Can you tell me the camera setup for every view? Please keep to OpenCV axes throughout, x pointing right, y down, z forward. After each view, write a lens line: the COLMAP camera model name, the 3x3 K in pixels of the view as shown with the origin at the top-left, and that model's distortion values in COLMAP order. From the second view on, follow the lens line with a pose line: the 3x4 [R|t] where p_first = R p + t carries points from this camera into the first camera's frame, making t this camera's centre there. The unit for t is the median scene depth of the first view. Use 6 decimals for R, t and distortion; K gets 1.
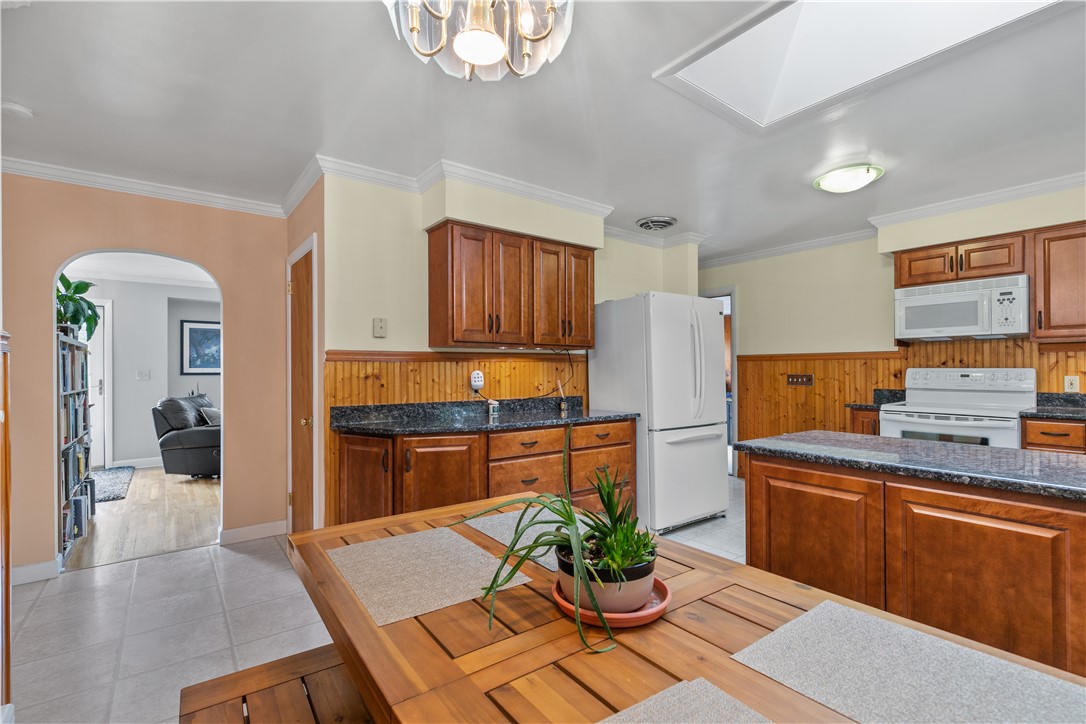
lens RADIAL K [[491.2, 0, 538.3], [0, 491.2, 369.1], [0, 0, 1]] dist [0.006389, -0.001162]
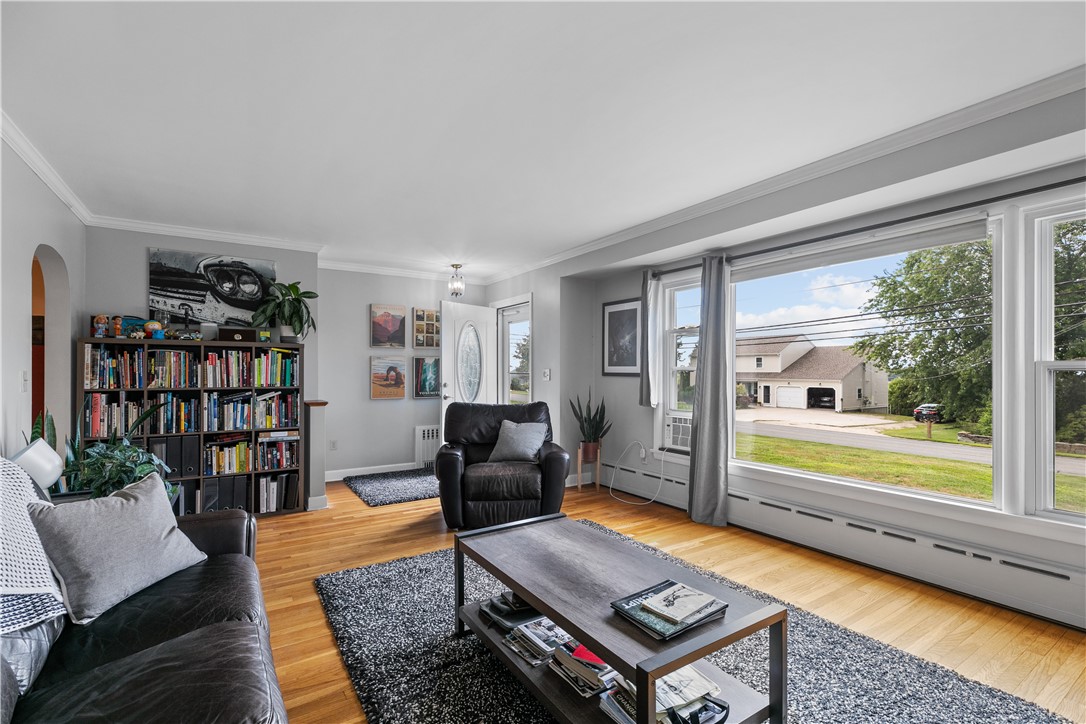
lens RADIAL K [[491.2, 0, 544.6], [0, 491.2, 370.0], [0, 0, 1]] dist [0.006389, -0.001162]
pose [[-0.078134, 0.003373, -0.996937, 0.066634], [0.000377, 0.999994, 0.003353, 0.001061], [0.996943, -0.000113, -0.078135, 1.661702]]
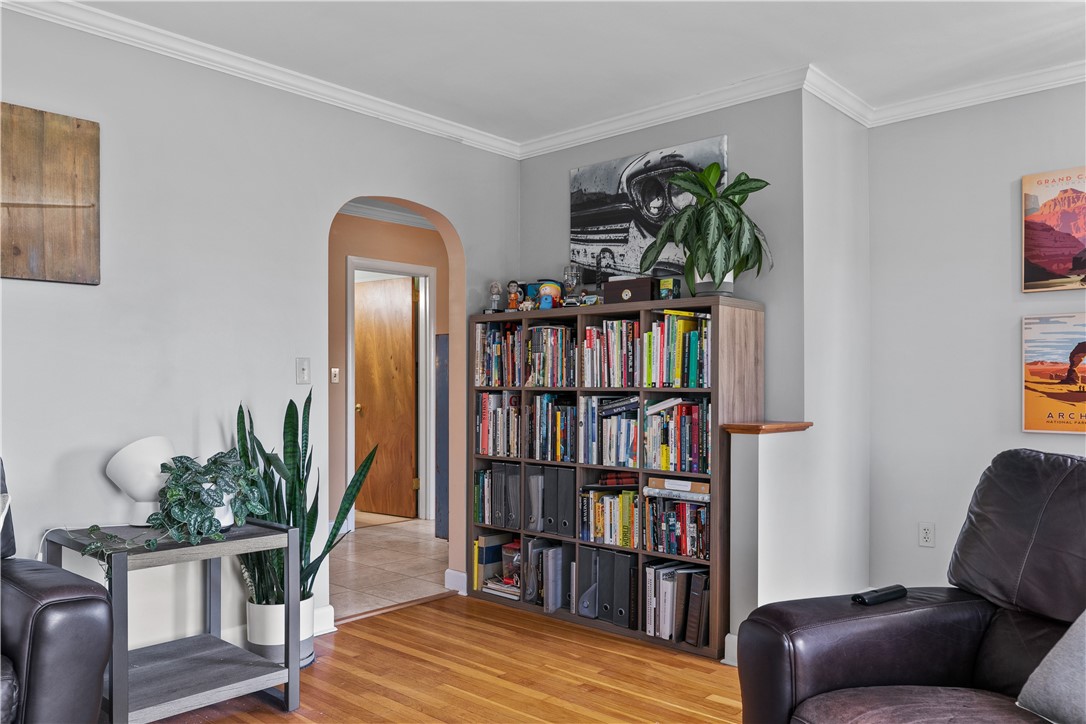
lens RADIAL K [[813.8, 0, 540.7], [0, 813.8, 385.7], [0, 0, 1]] dist [0.010284, 0.001616]
pose [[-0.981921, 0.006991, -0.189162, -0.633261], [0.006527, 0.999974, 0.003079, 0.033906], [0.189179, 0.001789, -0.981941, 1.821090]]
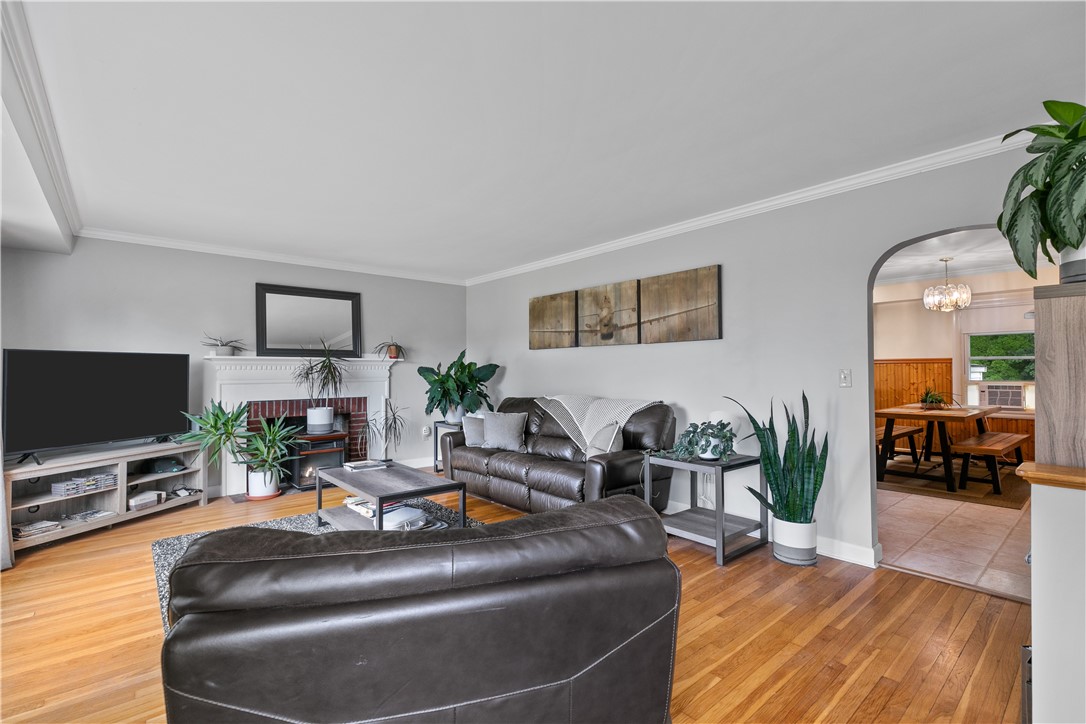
lens RADIAL K [[491.2, 0, 540.0], [0, 491.2, 365.4], [0, 0, 1]] dist [0.006389, -0.001162]
pose [[-0.058478, 0.017164, 0.998141, -1.302104], [0.007789, 0.999830, -0.016737, 0.008396], [-0.998258, 0.006796, -0.058601, 1.436452]]
